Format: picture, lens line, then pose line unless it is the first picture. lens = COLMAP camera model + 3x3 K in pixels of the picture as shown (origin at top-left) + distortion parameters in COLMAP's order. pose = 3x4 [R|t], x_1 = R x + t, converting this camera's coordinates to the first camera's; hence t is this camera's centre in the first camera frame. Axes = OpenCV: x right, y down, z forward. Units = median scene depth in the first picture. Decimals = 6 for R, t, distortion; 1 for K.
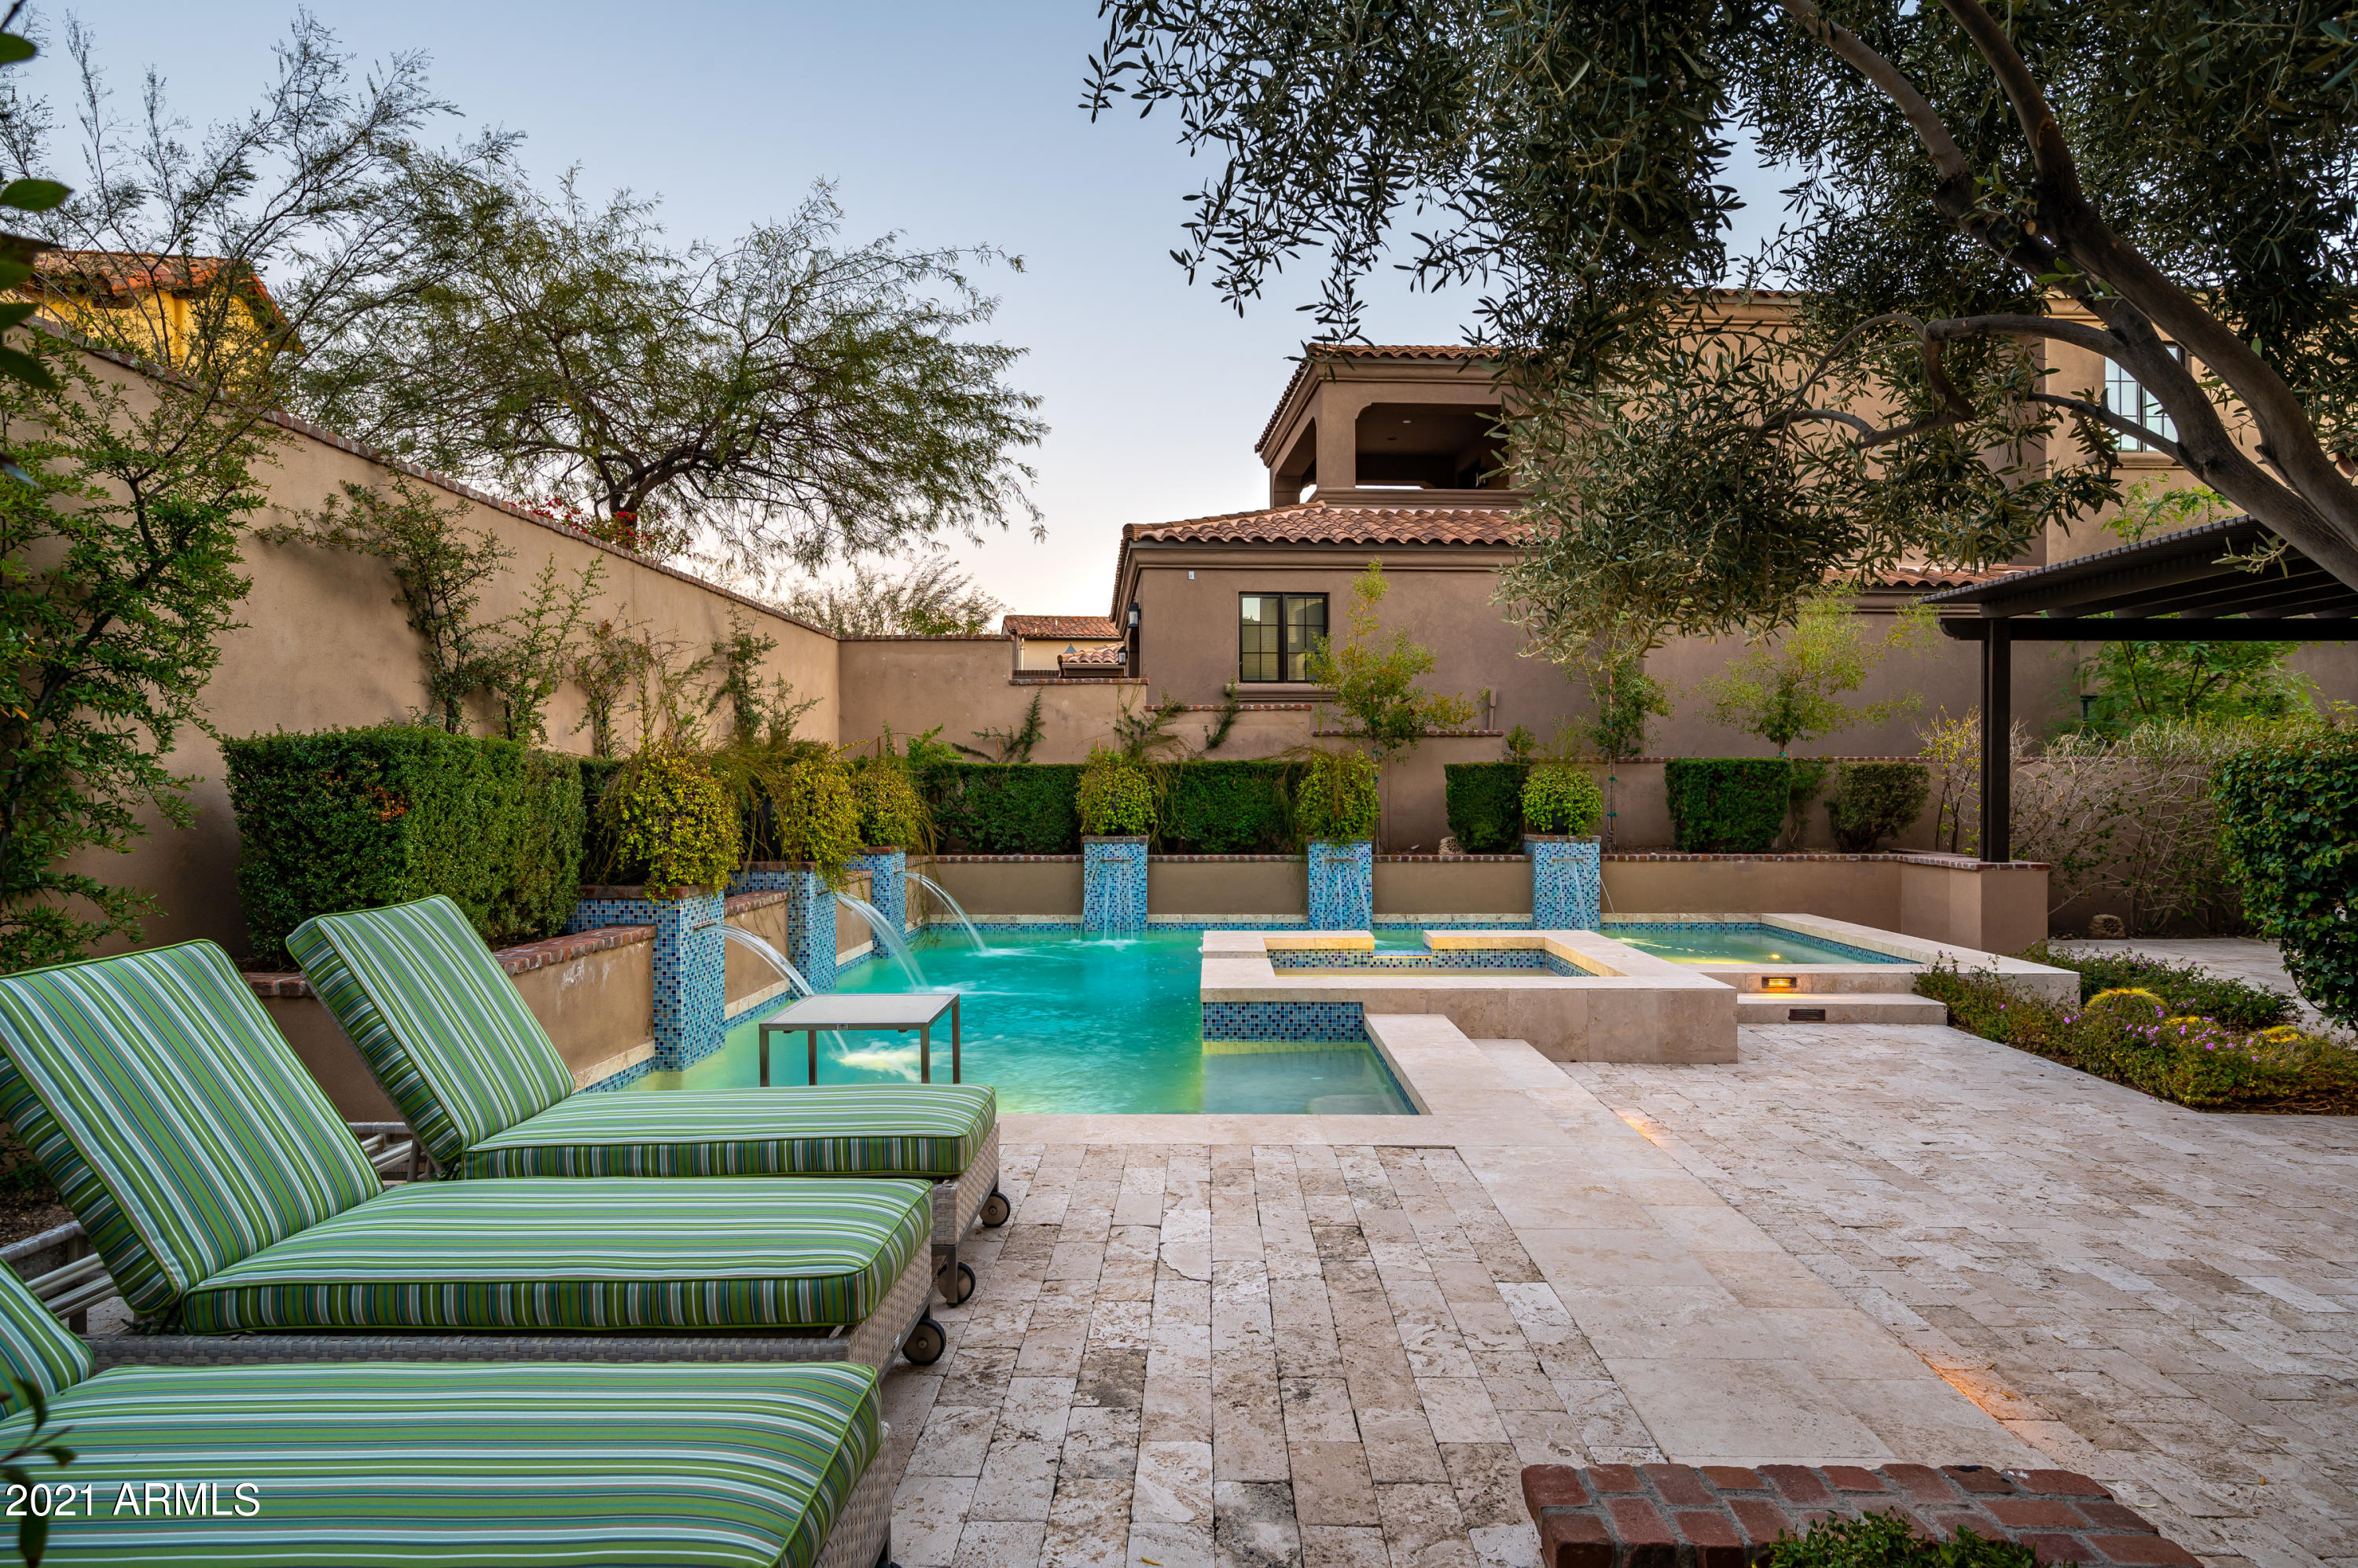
lens RADIAL K [[1394.8, 0, 1174.8], [0, 1394.8, 777.4], [0, 0, 1]] dist [-0.003685, 0.004096]
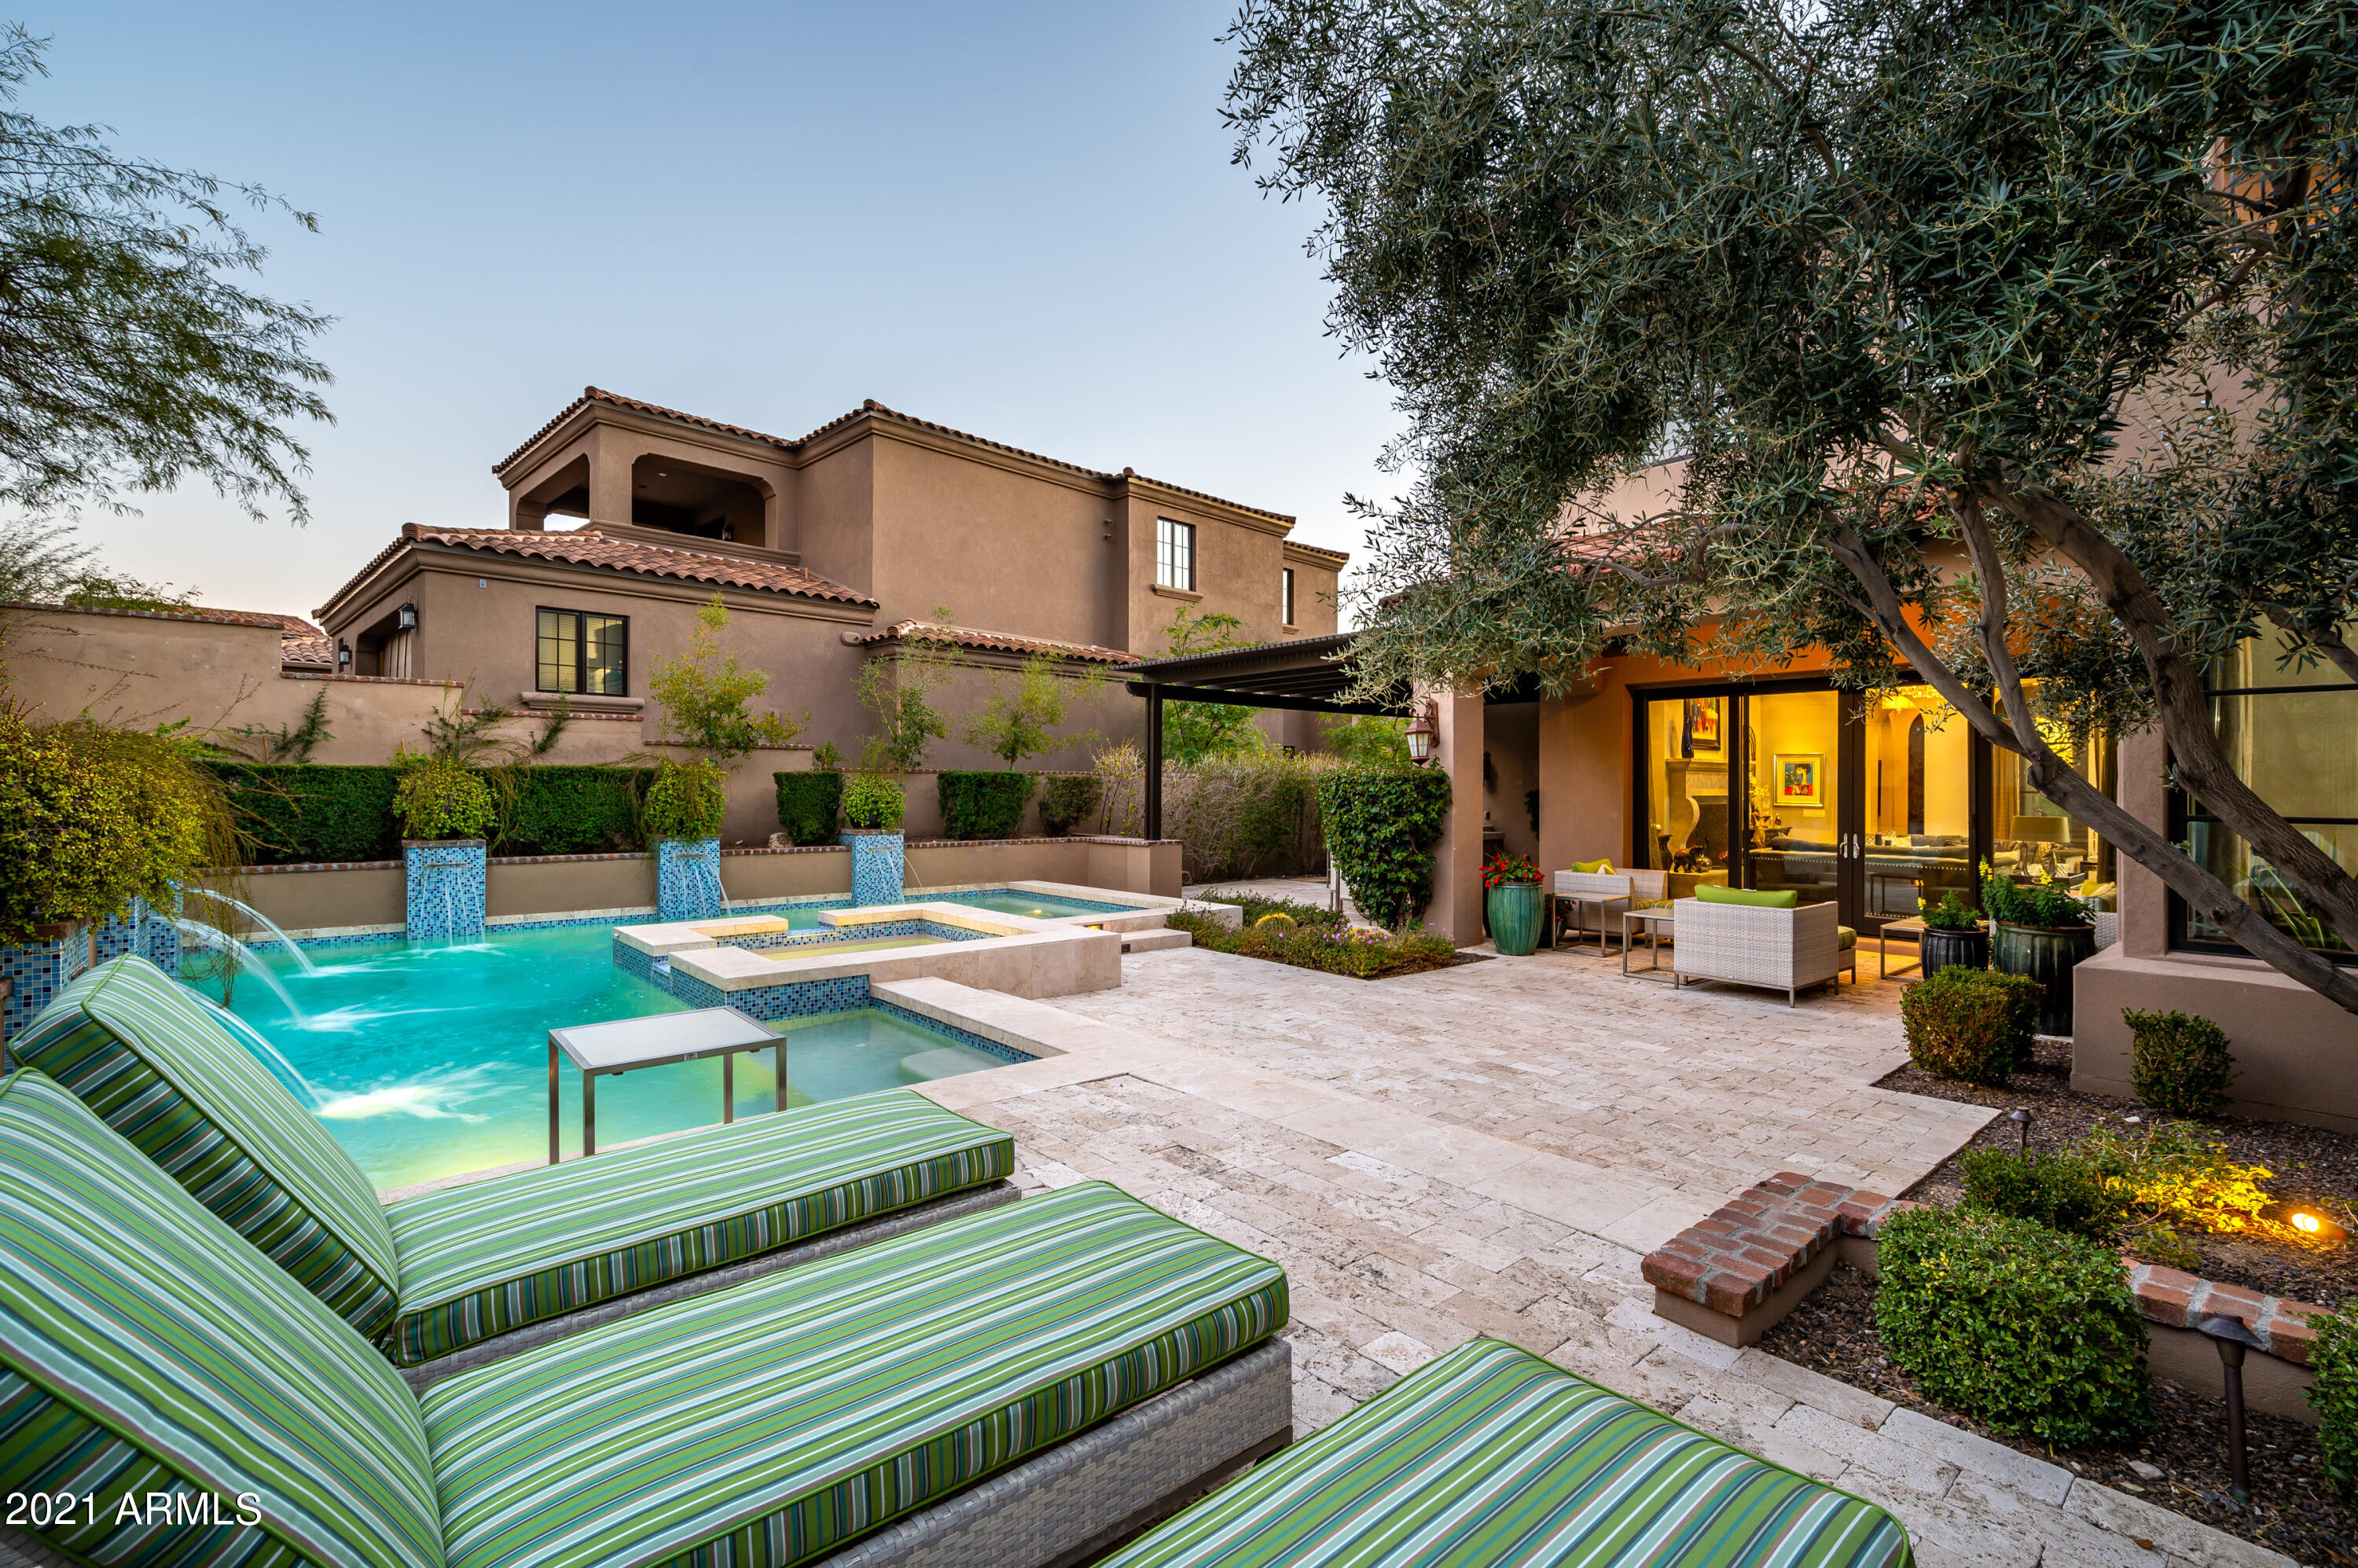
lens RADIAL K [[1053.9, 0, 1196.4], [0, 1053.9, 785.6], [0, 0, 1]] dist [-0.002675, 0.000699]
pose [[0.735677, 0.006089, 0.677305, -0.157524], [-0.006967, 0.999975, -0.001422, 0.001017], [-0.677297, -0.003673, 0.735701, 0.095904]]
